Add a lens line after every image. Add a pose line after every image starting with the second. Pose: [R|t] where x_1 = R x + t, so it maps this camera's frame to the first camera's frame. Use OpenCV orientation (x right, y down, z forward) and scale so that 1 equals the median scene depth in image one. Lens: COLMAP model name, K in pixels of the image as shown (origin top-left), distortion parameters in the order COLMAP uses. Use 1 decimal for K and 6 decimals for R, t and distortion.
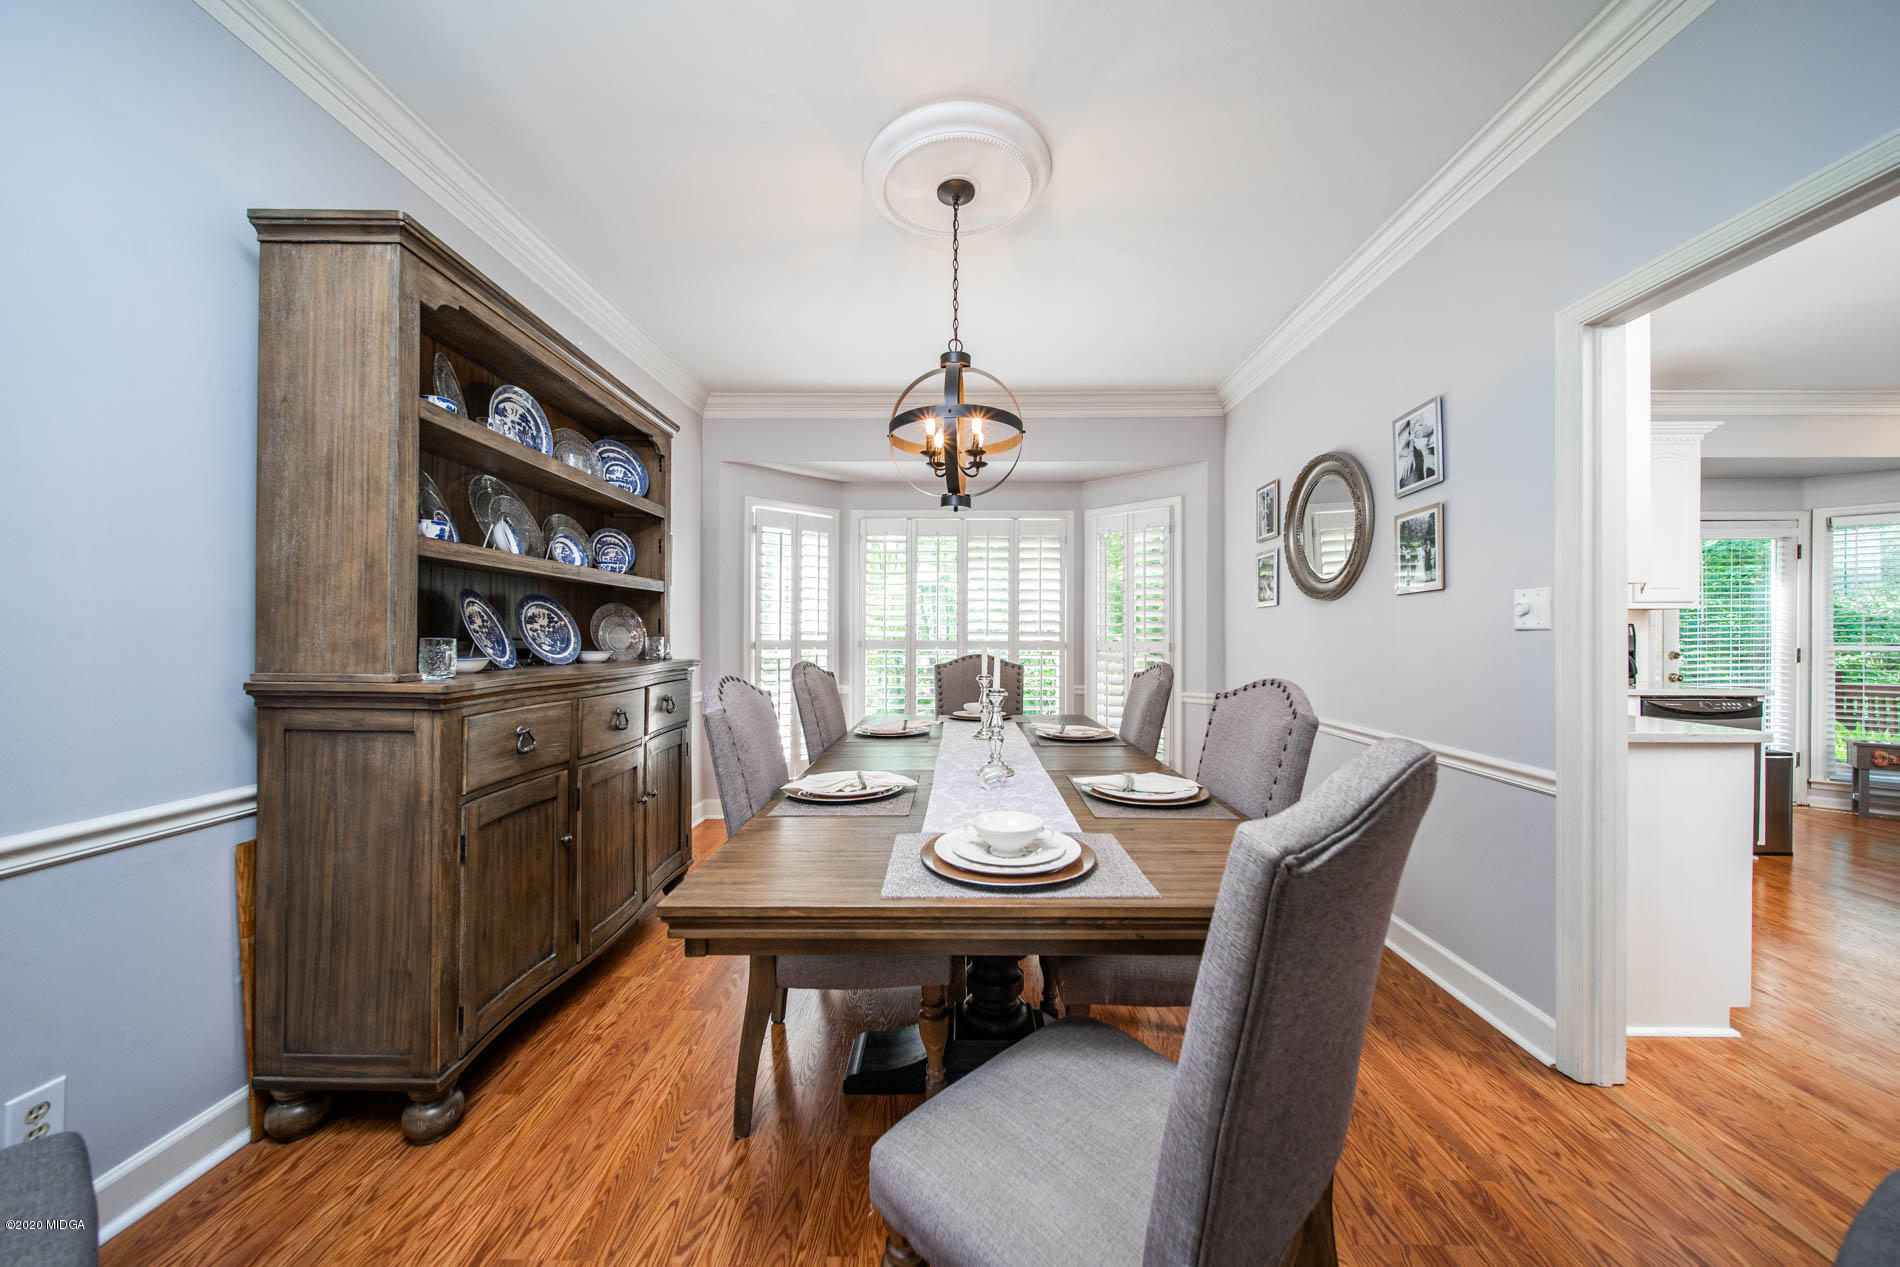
lens RADIAL K [[667.4, 0, 944.6], [0, 667.4, 638.2], [0, 0, 1]] dist [0.004447, -0.001996]
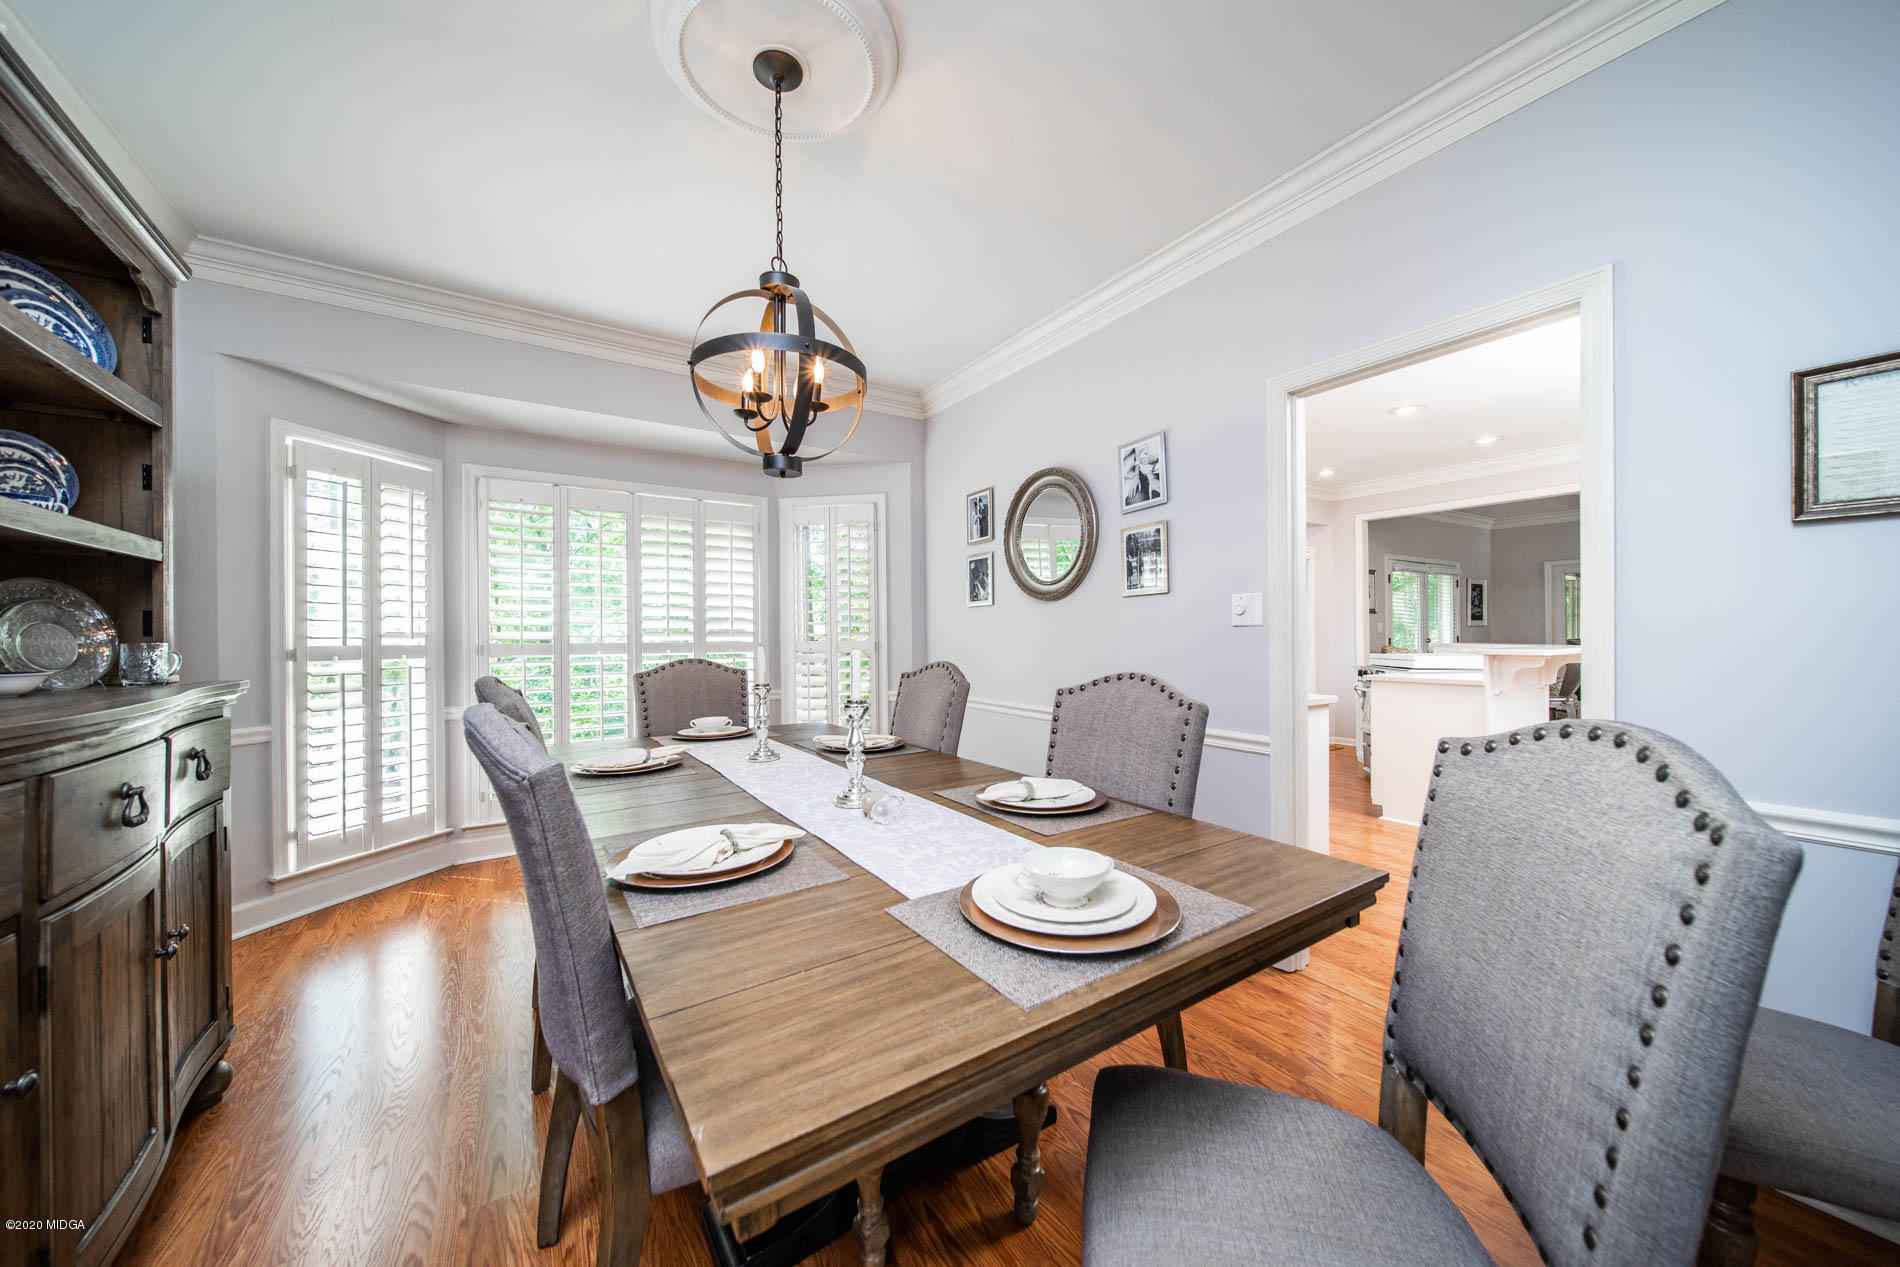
lens RADIAL K [[667.4, 0, 944.6], [0, 667.4, 638.2], [0, 0, 1]] dist [0.004447, -0.001996]
pose [[0.822041, -0.012332, 0.569295, -0.203578], [0.012318, 0.999917, 0.003873, 0.000328], [-0.569296, 0.003829, 0.822124, 0.177616]]
